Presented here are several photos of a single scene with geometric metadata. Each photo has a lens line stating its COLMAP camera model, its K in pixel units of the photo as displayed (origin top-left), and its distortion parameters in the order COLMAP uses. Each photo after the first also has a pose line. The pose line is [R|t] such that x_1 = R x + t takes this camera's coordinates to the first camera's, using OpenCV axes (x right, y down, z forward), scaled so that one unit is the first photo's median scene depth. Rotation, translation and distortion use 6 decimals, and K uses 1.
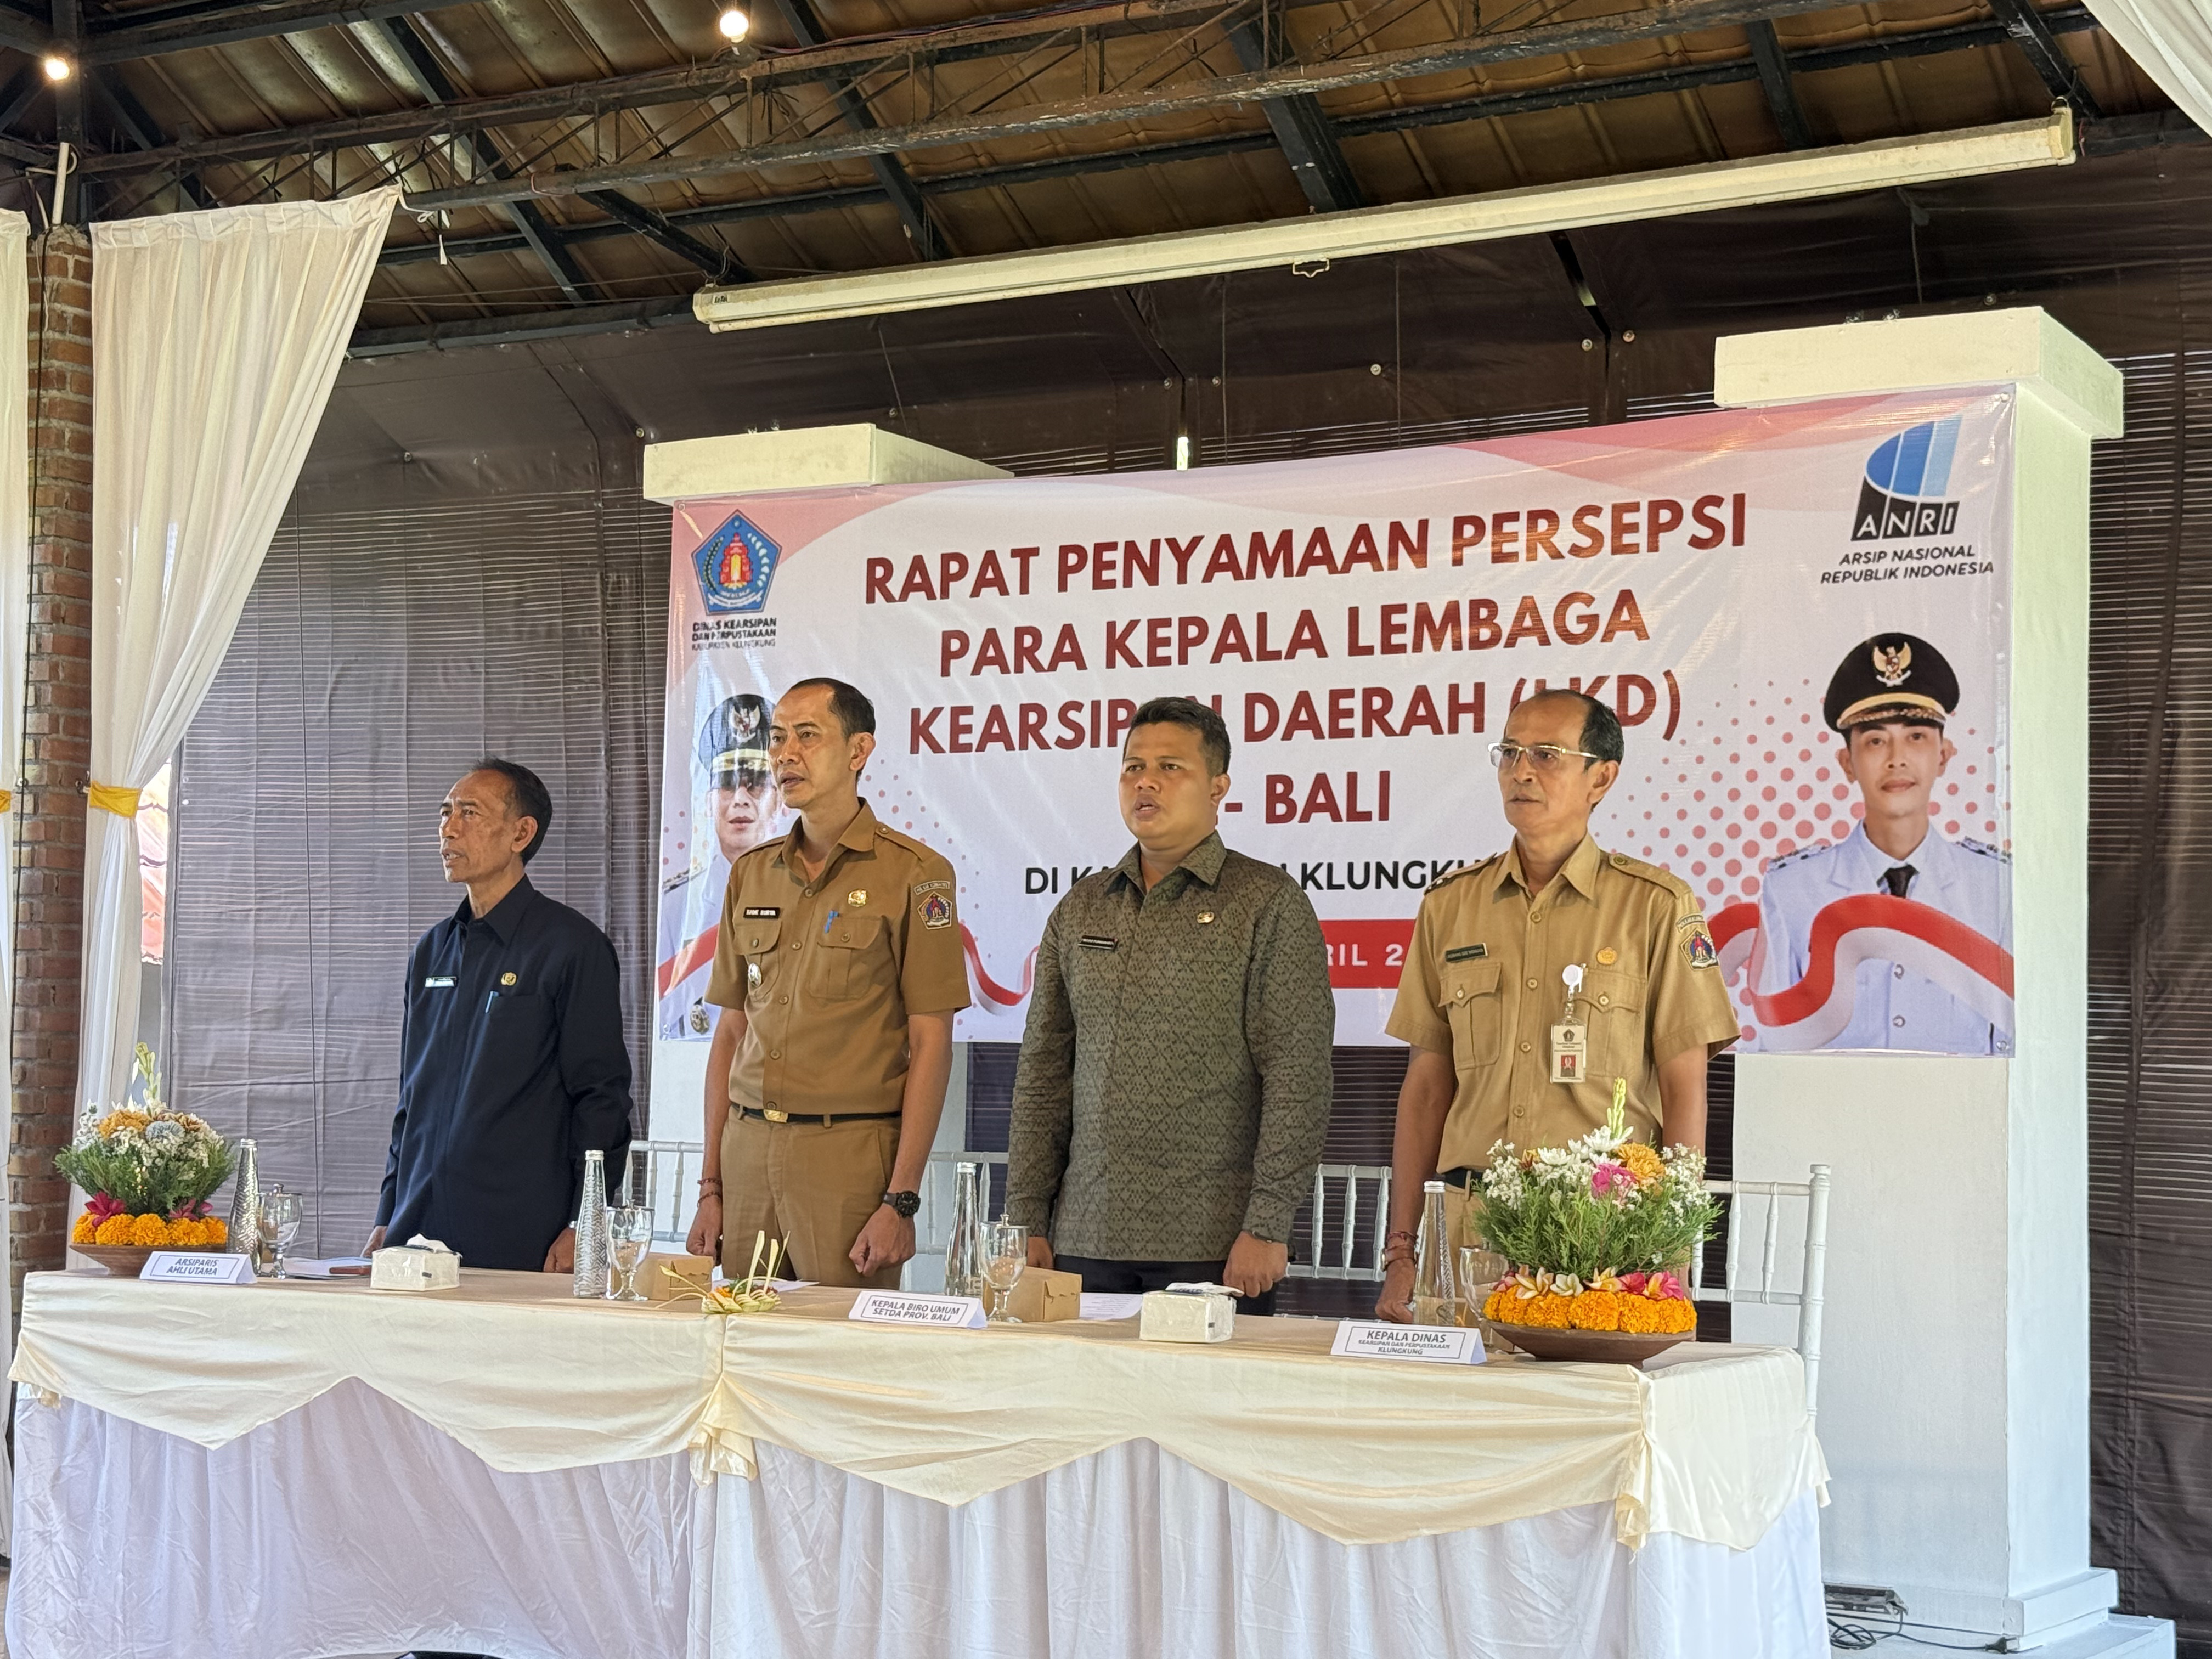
lens RADIAL K [[3372.0, 0, 1094.8], [0, 3372.0, 850.0], [0, 0, 1]] dist [0.146148, 0.000000]
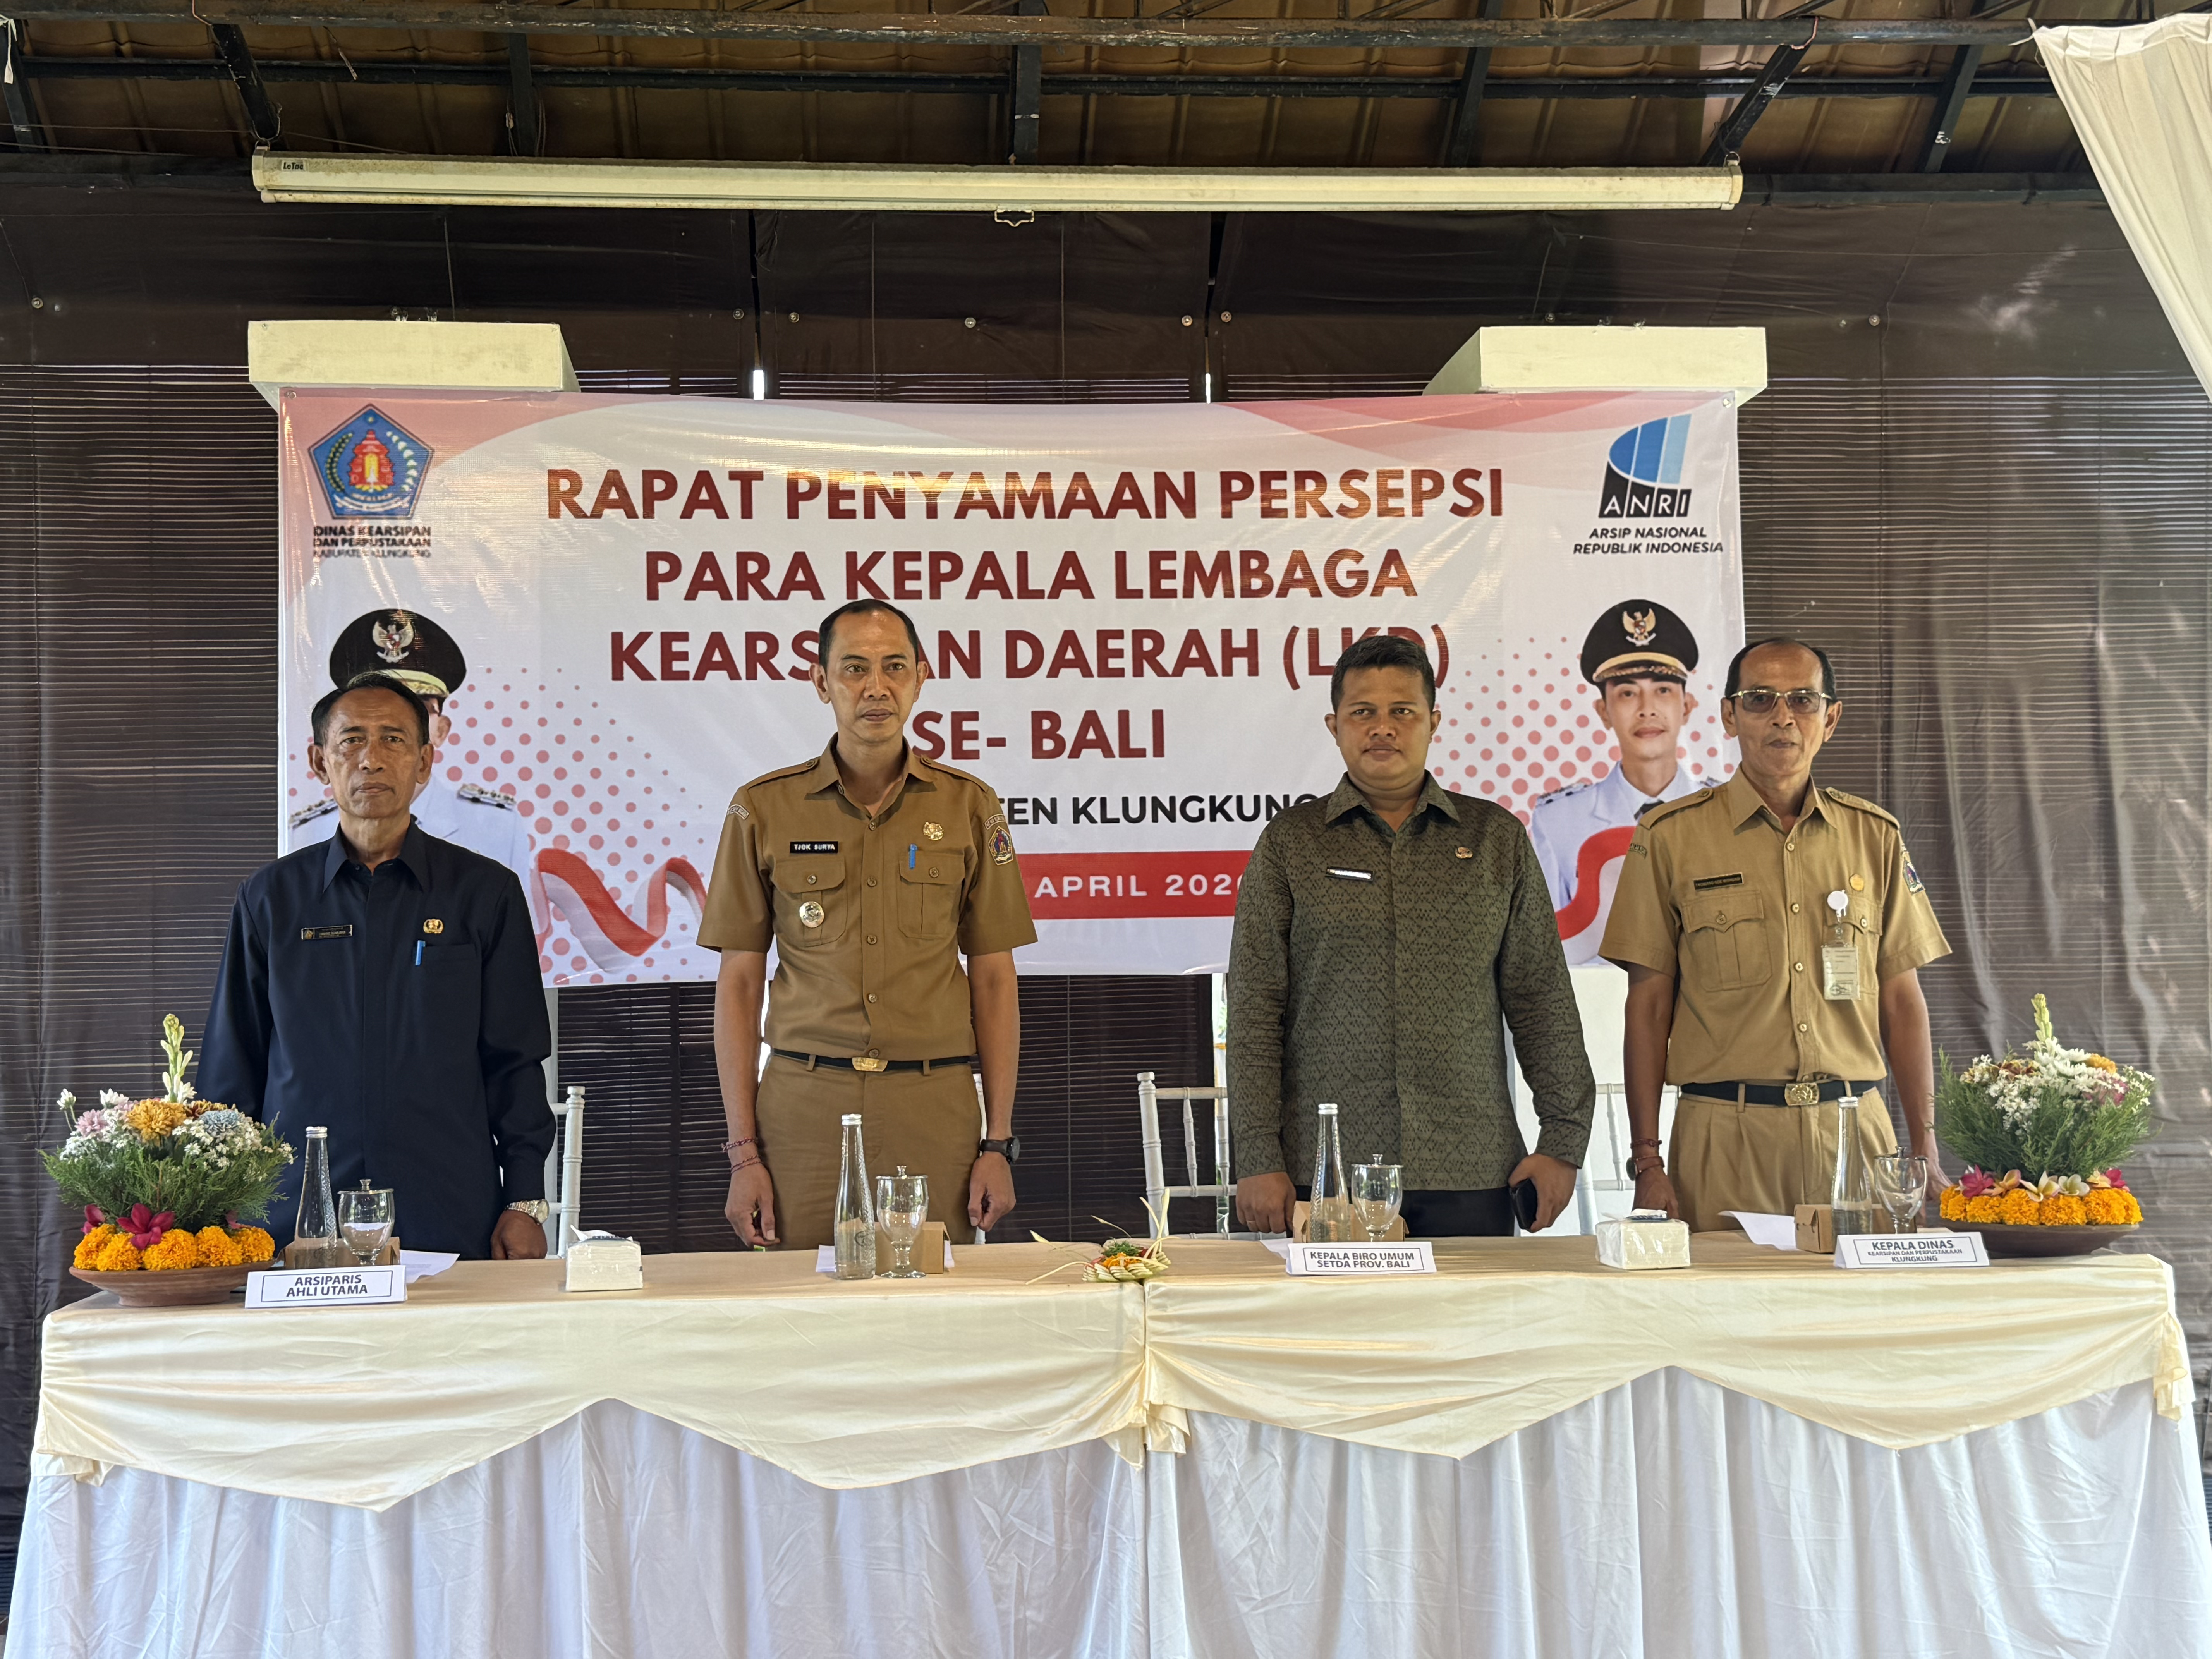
lens RADIAL K [[2847.8, 0, 1095.9], [0, 2847.8, 850.5], [0, 0, 1]] dist [0.113183, 0.000000]
pose [[0.816438, -0.006410, 0.577398, -0.433564], [-0.005457, 0.999808, 0.018817, 0.003628], [-0.577408, -0.018514, 0.816246, 0.284372]]
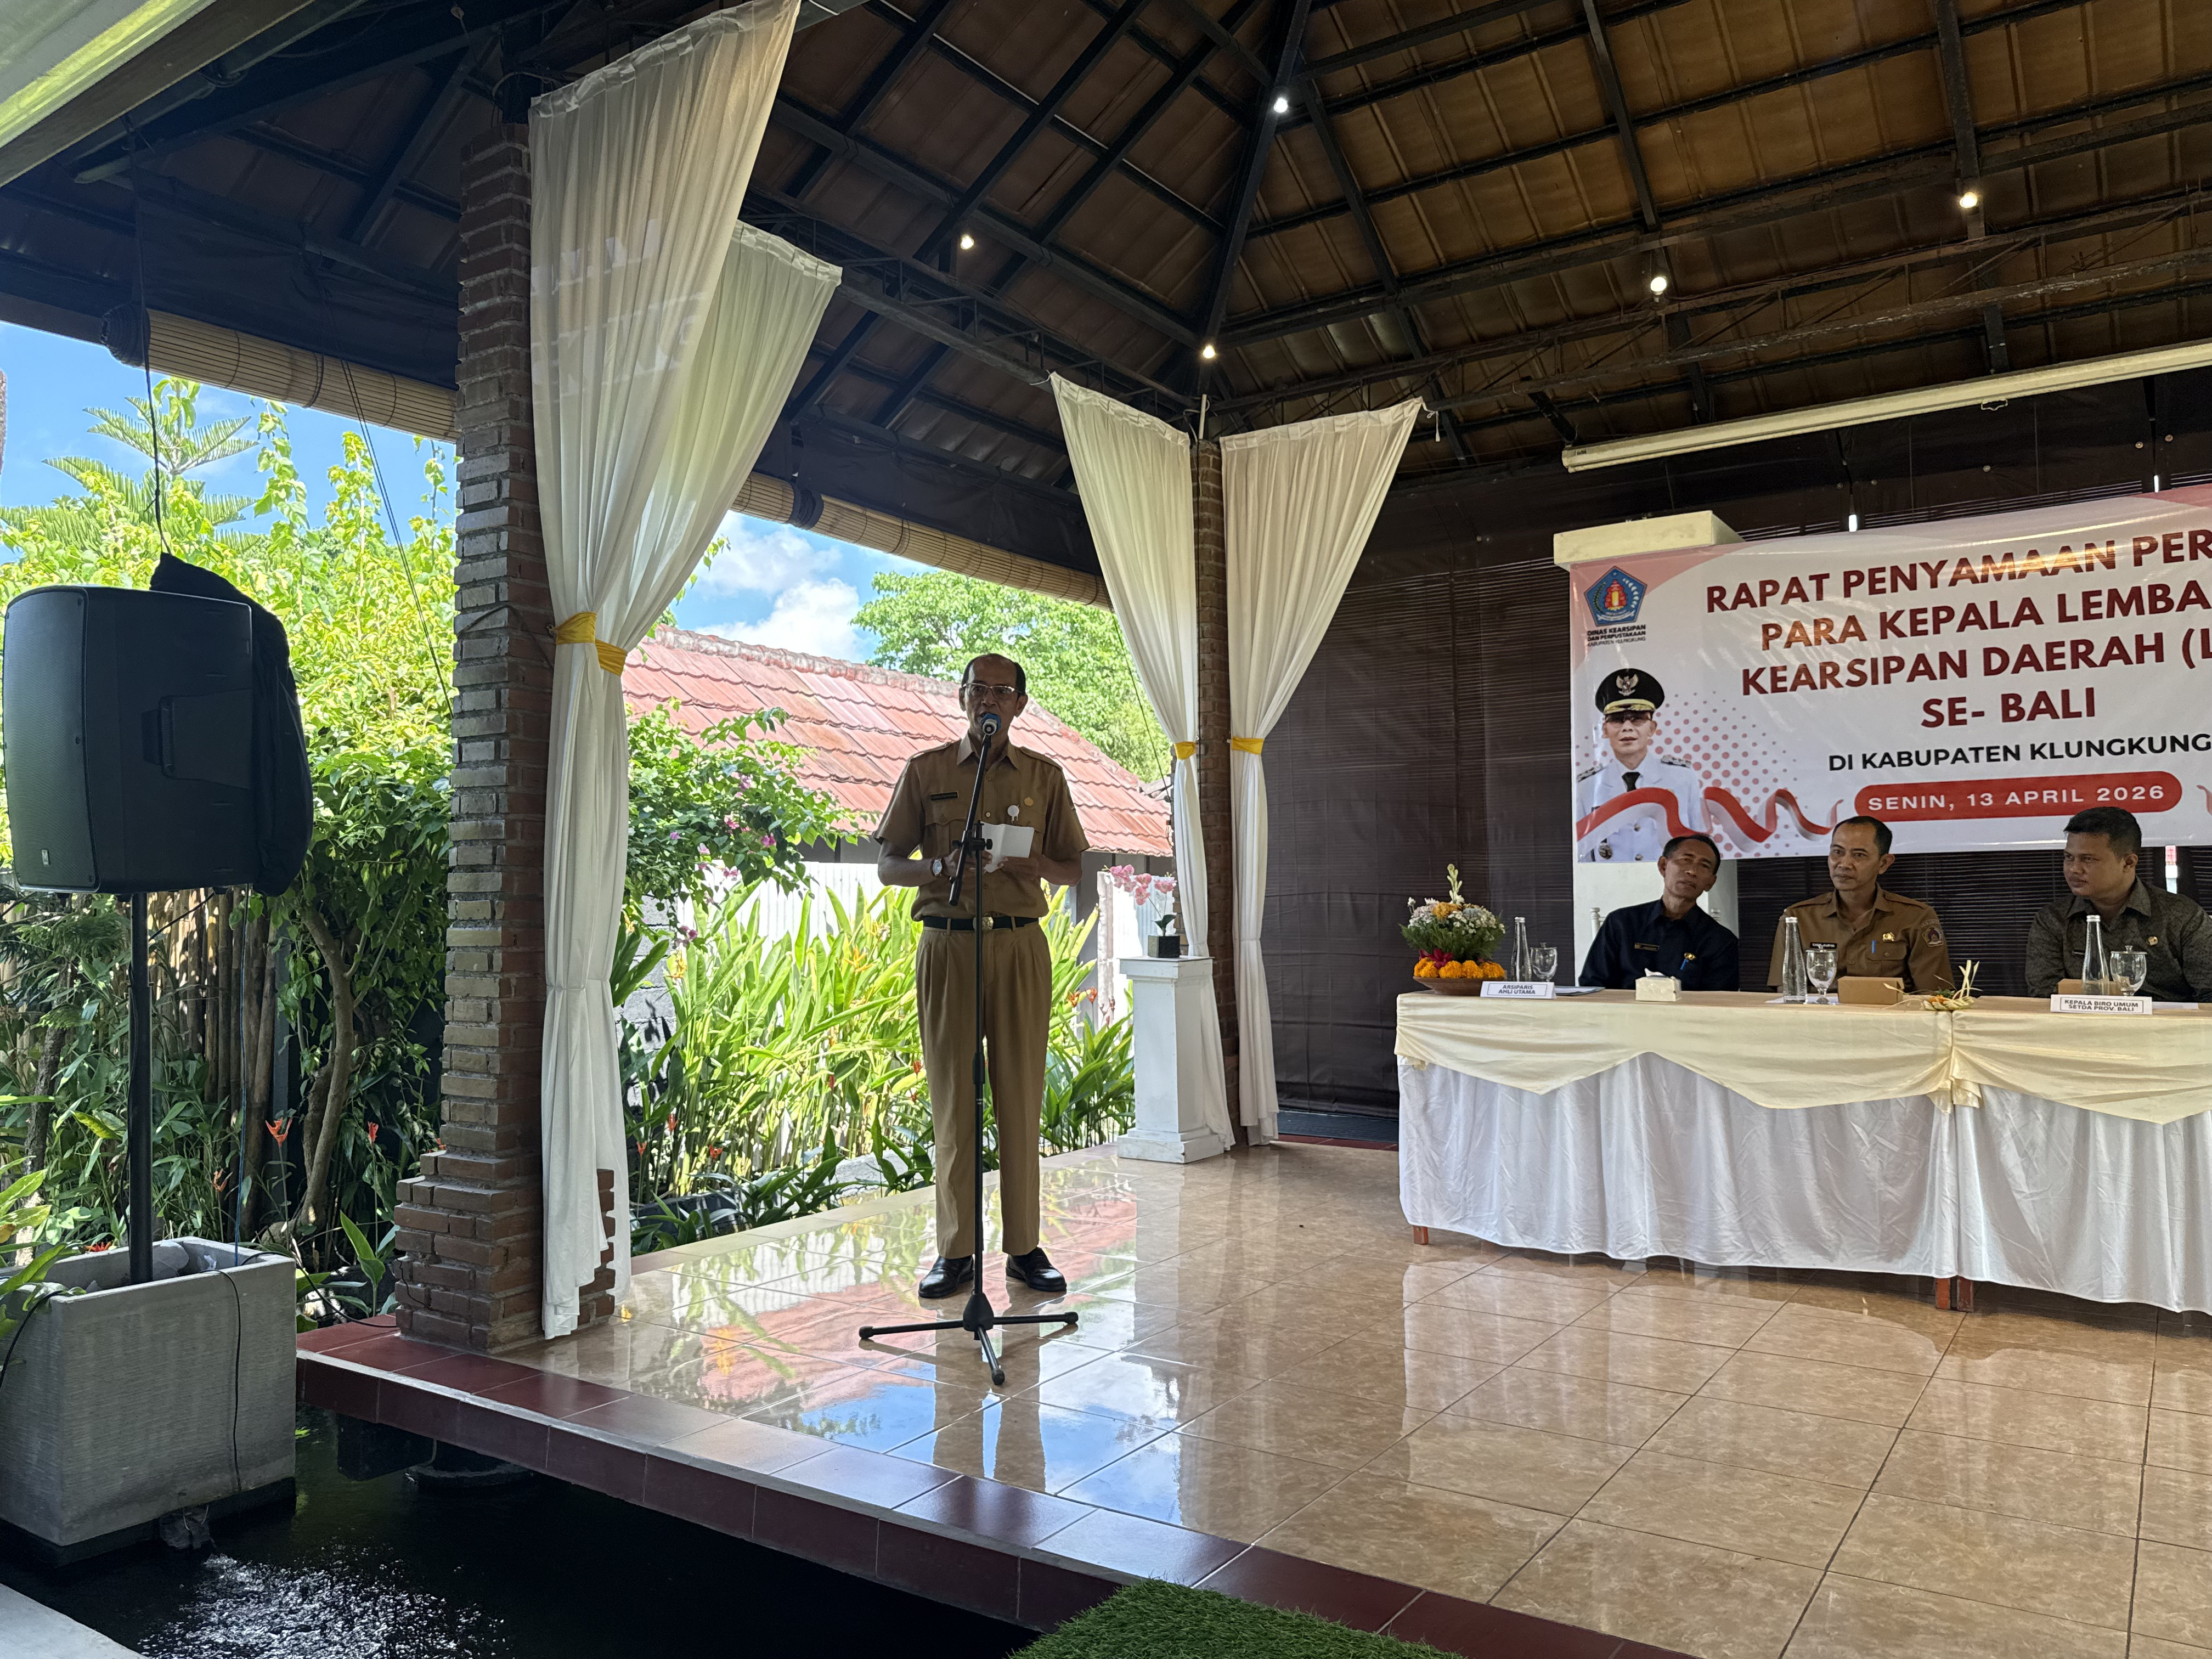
lens RADIAL K [[1571.6, 0, 1101.4], [0, 1571.6, 846.6], [0, 0, 1]] dist [0.017606, -0.033018]
pose [[0.996085, -0.035074, -0.081149, -0.347713], [0.037627, 0.998837, 0.030154, 0.014014], [0.079997, -0.033089, 0.996246, 0.155957]]
